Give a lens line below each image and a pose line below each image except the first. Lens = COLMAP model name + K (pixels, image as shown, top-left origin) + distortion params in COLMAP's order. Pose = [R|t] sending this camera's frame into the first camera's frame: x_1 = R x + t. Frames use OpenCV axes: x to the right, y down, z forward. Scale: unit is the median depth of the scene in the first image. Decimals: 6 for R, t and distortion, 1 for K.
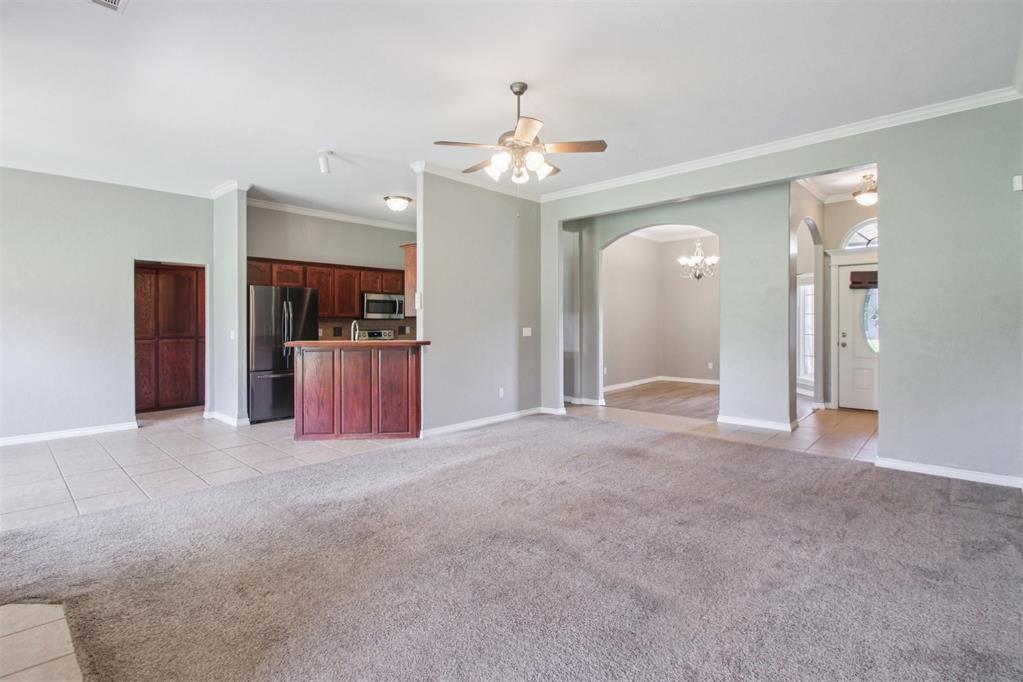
lens RADIAL K [[491.7, 0, 512.4], [0, 491.7, 317.2], [0, 0, 1]] dist [0.002025, -0.000141]
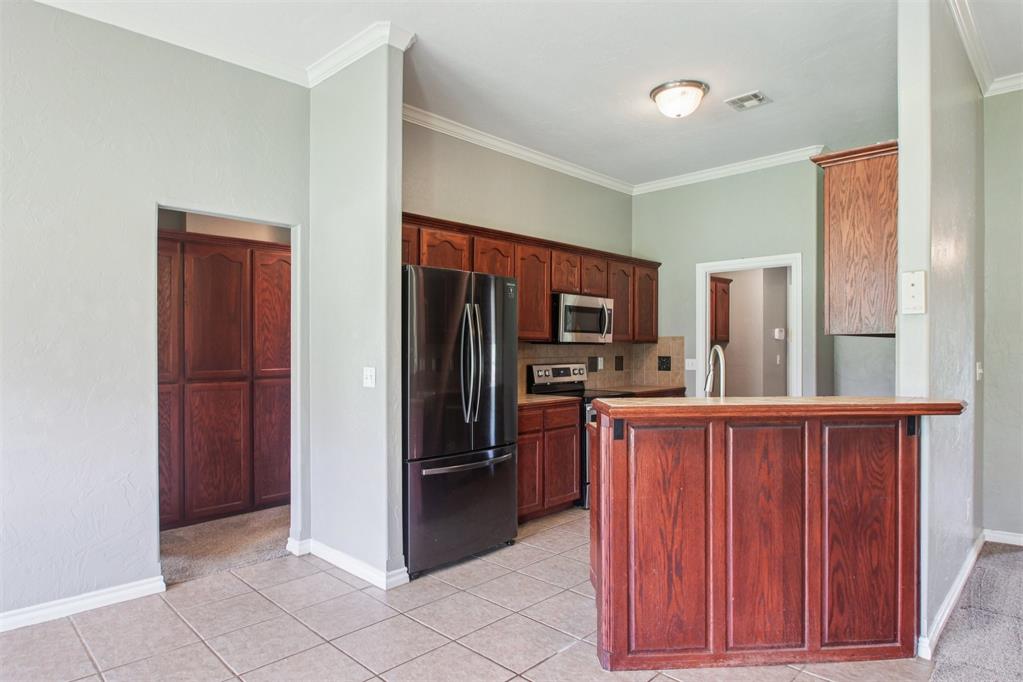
lens RADIAL K [[594.5, 0, 511.5], [0, 594.5, 341.0], [0, 0, 1]] dist [-0.023916, -0.000699]
pose [[0.999567, 0.001881, -0.029365, -0.406690], [-0.002000, 0.999990, -0.004025, 0.005136], [0.029357, 0.004081, 0.999561, 0.451270]]
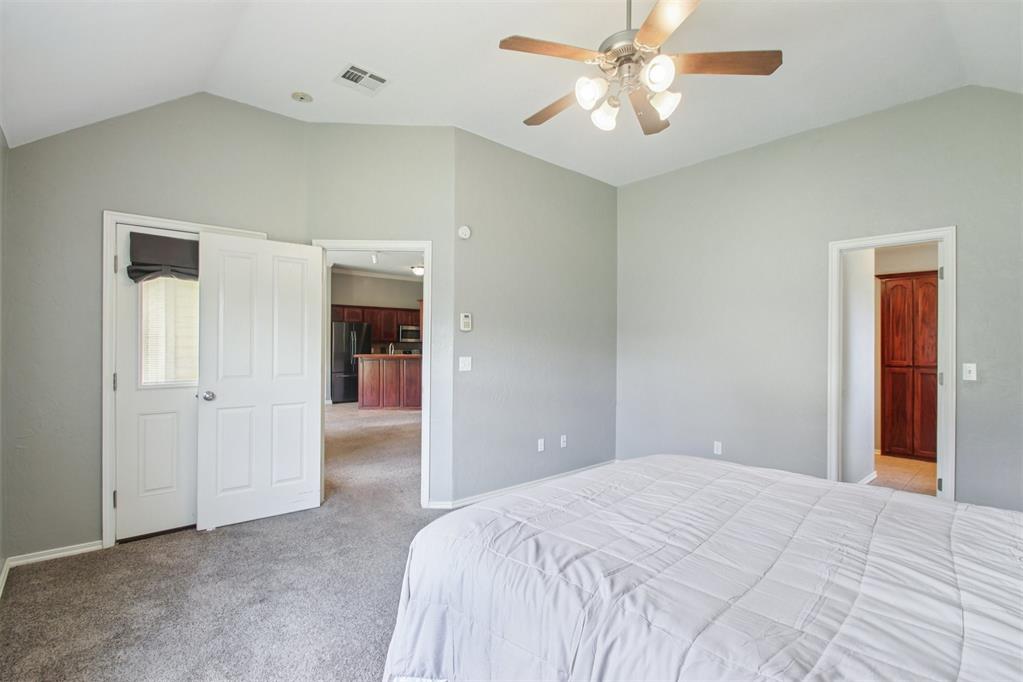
lens RADIAL K [[479.5, 0, 498.5], [0, 479.5, 347.4], [0, 0, 1]] dist [0.002599, 0.000391]
pose [[0.993448, 0.009458, -0.113892, 0.214211], [-0.008082, 0.999889, 0.012539, -0.002169], [0.113998, -0.011536, 0.993414, -0.553227]]
